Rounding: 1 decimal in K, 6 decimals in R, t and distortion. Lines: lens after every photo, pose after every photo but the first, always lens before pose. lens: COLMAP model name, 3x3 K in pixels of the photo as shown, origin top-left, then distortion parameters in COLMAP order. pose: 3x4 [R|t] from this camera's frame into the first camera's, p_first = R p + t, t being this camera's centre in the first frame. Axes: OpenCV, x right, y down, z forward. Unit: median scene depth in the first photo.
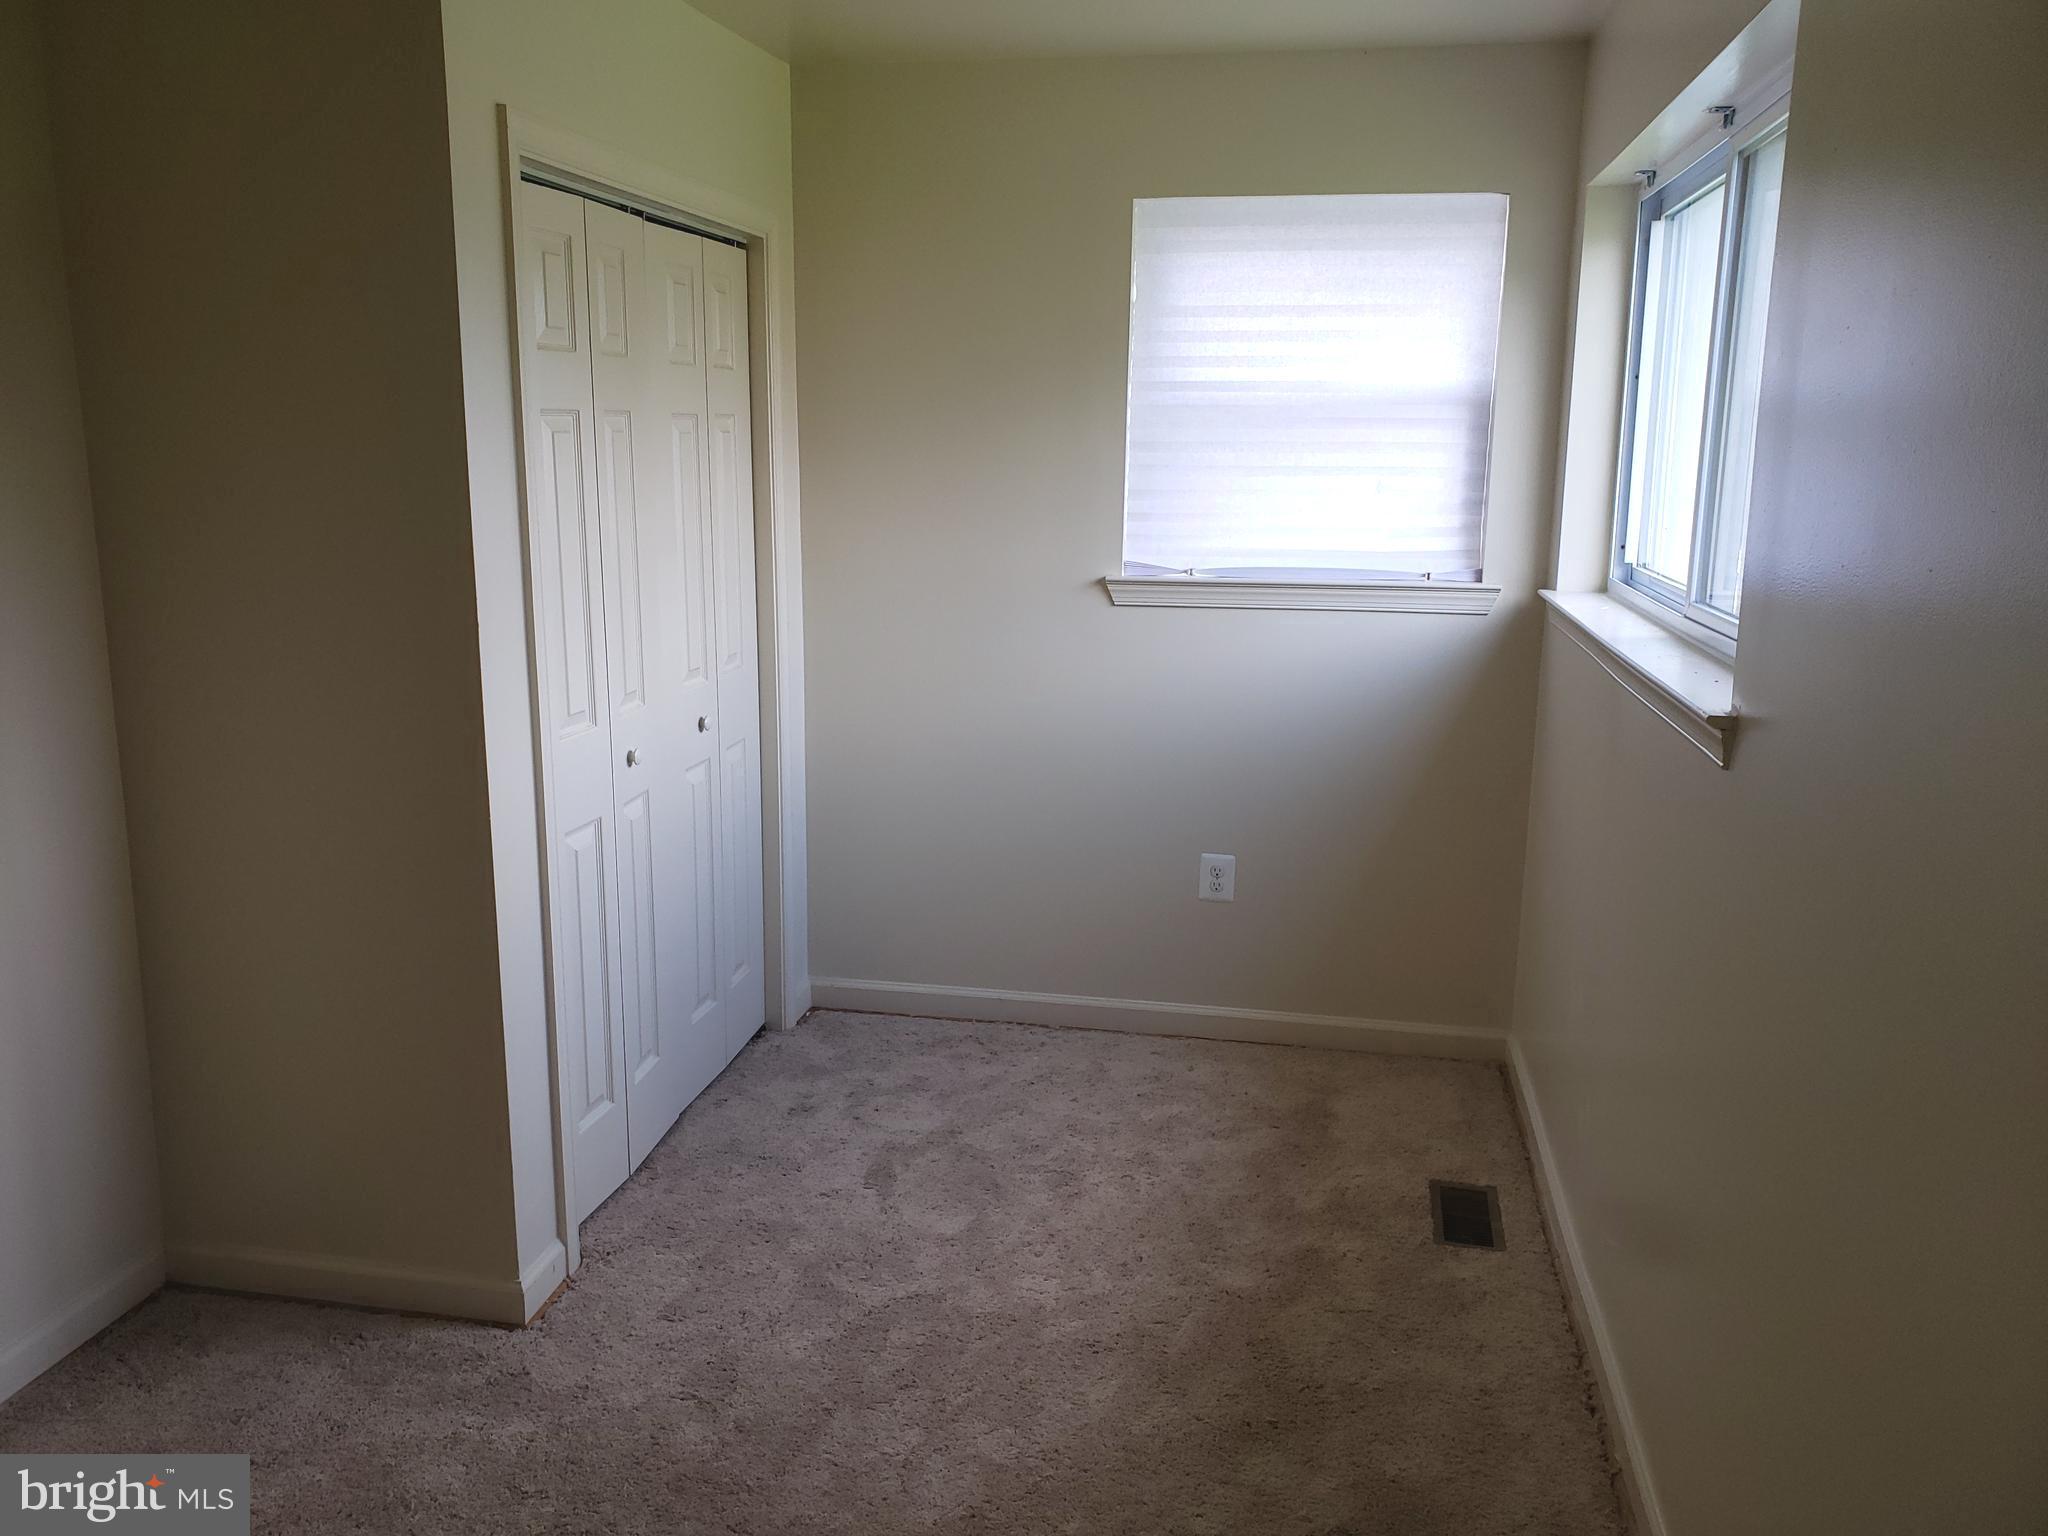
lens RADIAL K [[1606.4, 0, 1024.8], [0, 1606.4, 748.3], [0, 0, 1]] dist [0.019768, -0.005499]
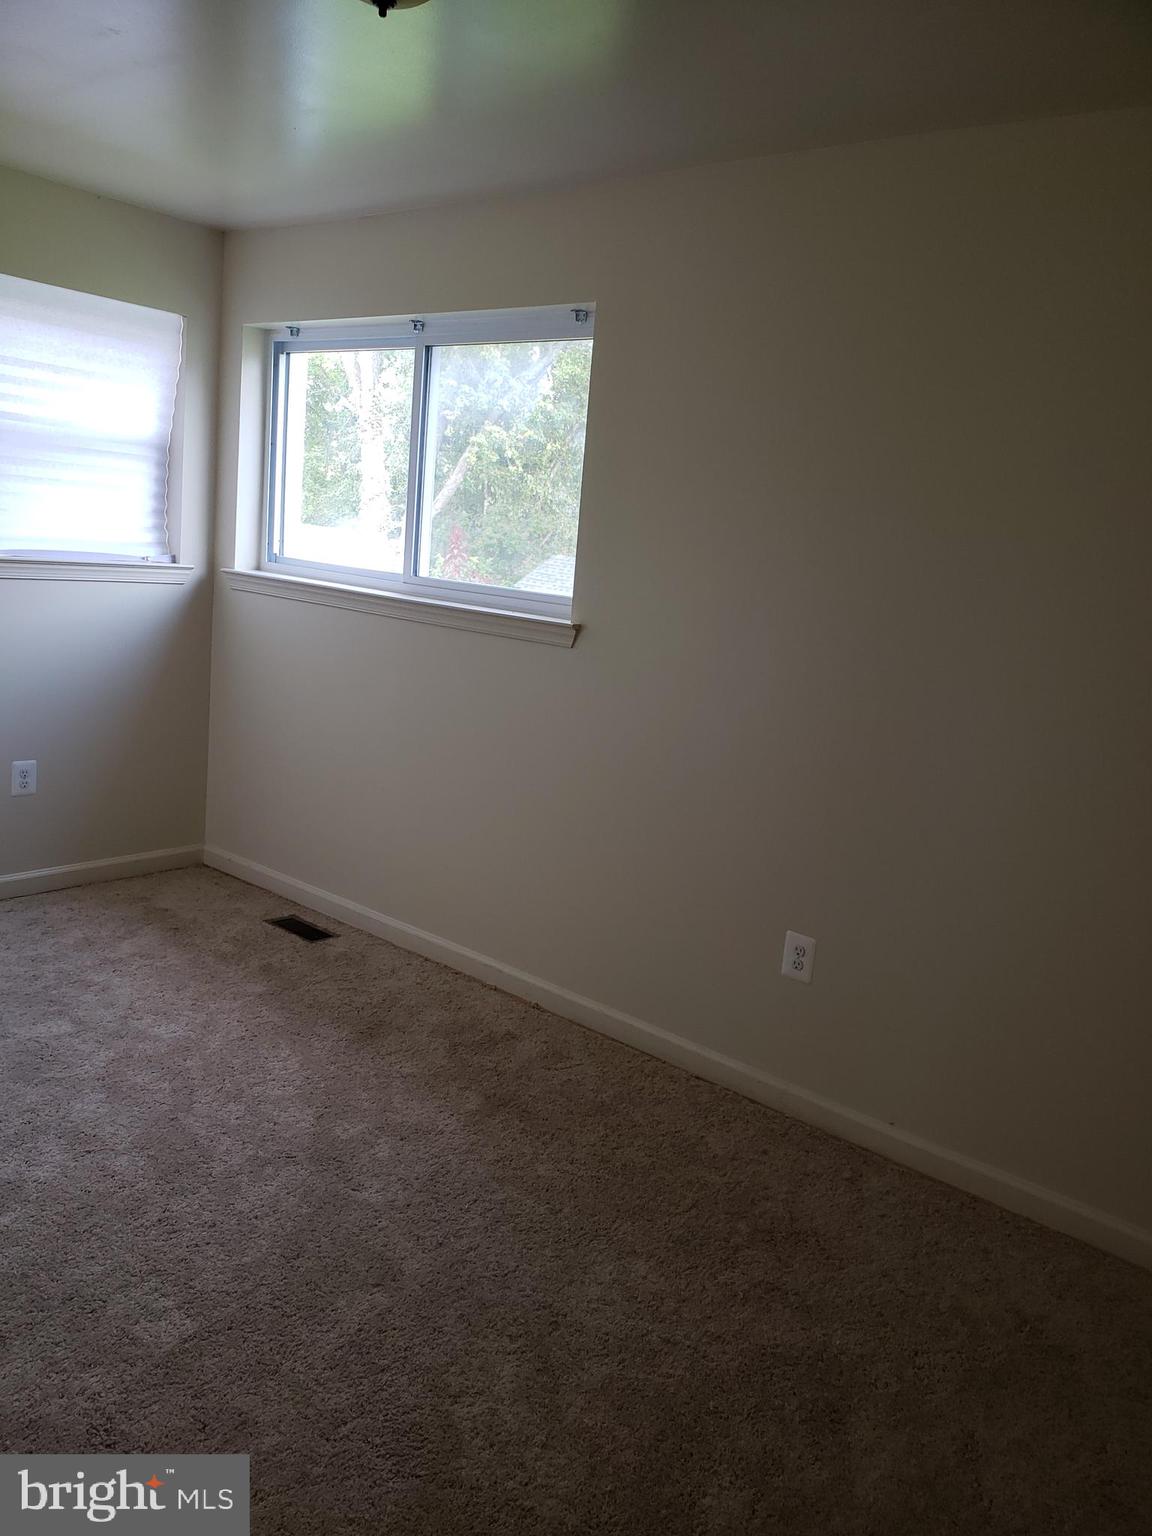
lens RADIAL K [[1204.8, 0, 580.4], [0, 1204.8, 777.1], [0, 0, 1]] dist [0.019768, -0.005499]
pose [[0.485095, -0.146376, 0.862123, -0.585739], [0.085070, 0.989114, 0.120071, -0.004464], [-0.870313, 0.015096, 0.492267, 0.076742]]
